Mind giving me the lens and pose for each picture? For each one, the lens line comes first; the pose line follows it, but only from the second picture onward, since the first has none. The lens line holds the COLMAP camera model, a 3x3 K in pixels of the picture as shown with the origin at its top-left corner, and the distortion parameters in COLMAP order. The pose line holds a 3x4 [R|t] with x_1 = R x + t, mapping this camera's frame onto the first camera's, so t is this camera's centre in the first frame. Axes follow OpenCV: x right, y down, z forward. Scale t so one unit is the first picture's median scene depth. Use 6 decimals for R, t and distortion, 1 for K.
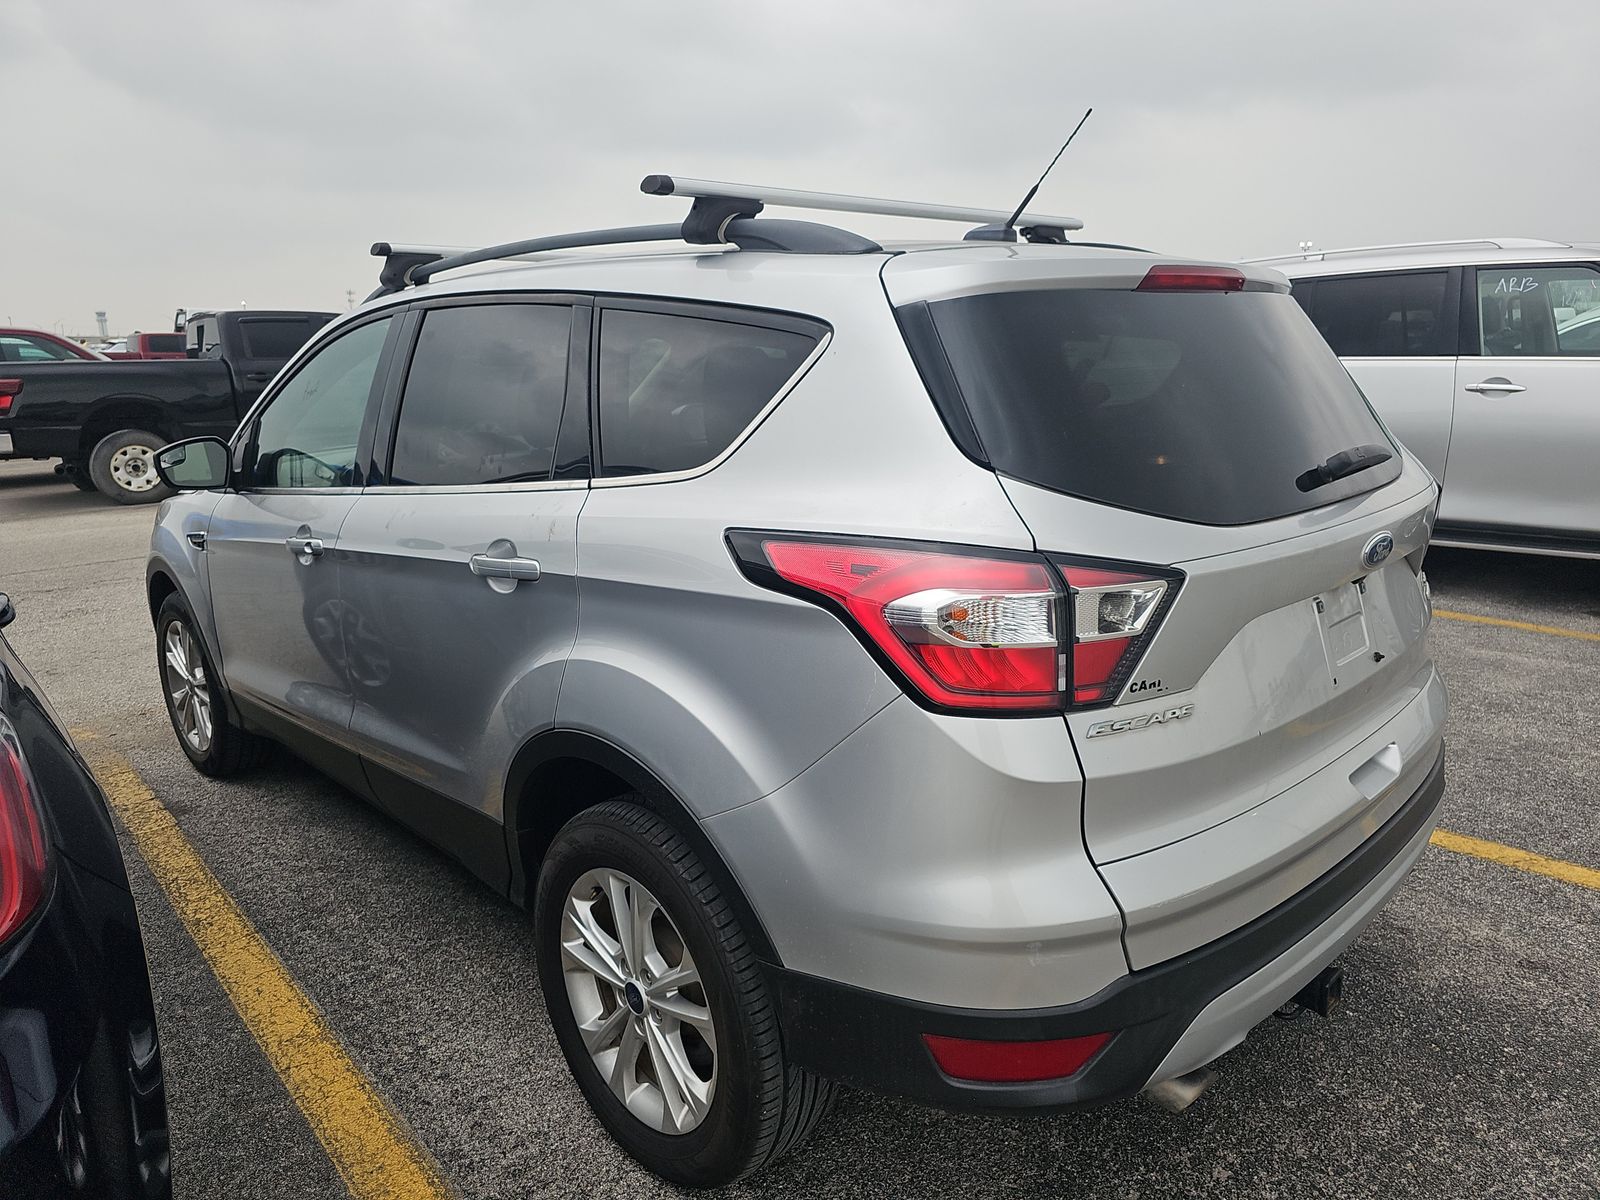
lens RADIAL K [[1104.7, 0, 800.8], [0, 1104.7, 603.7], [0, 0, 1]] dist [0.008672, -0.000452]
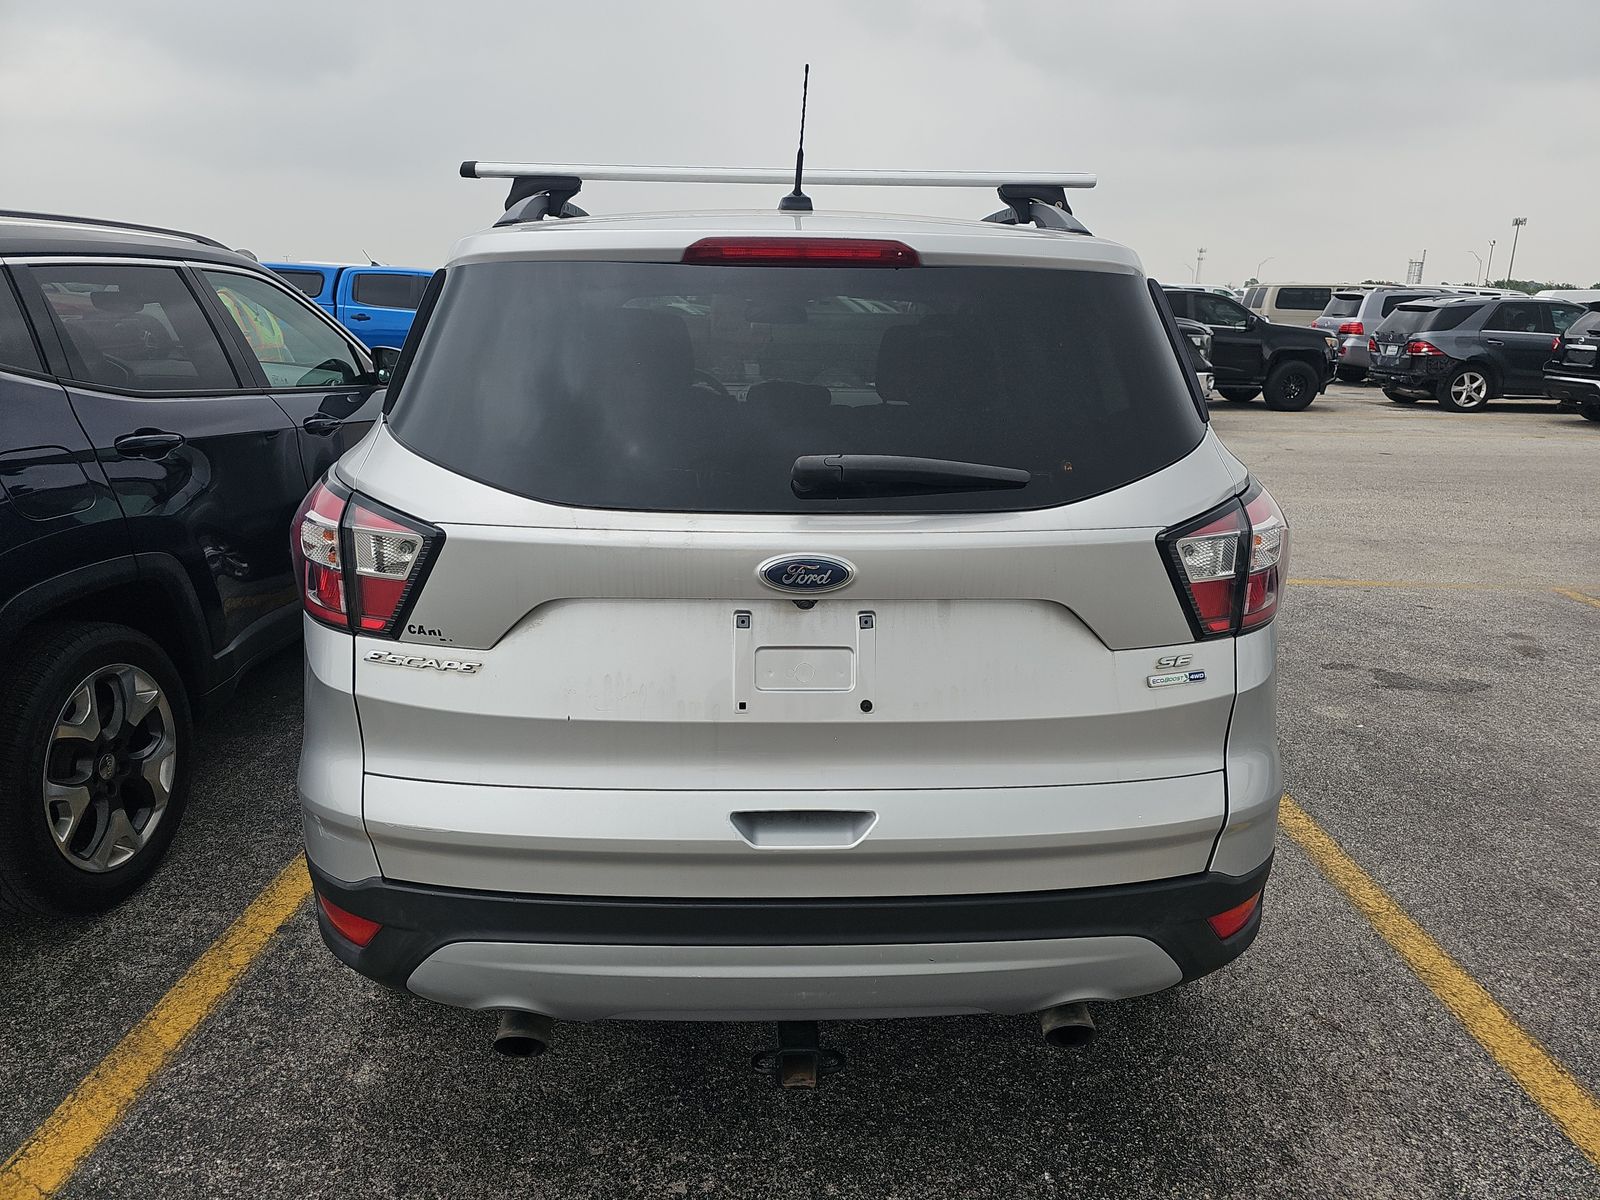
lens RADIAL K [[1104.7, 0, 800.8], [0, 1104.7, 596.0], [0, 0, 1]] dist [0.008672, -0.000452]
pose [[0.735868, 0.205228, -0.645274, 1.244974], [-0.186586, 0.977527, 0.098119, -0.131449], [0.650910, 0.048196, 0.757624, 0.404149]]
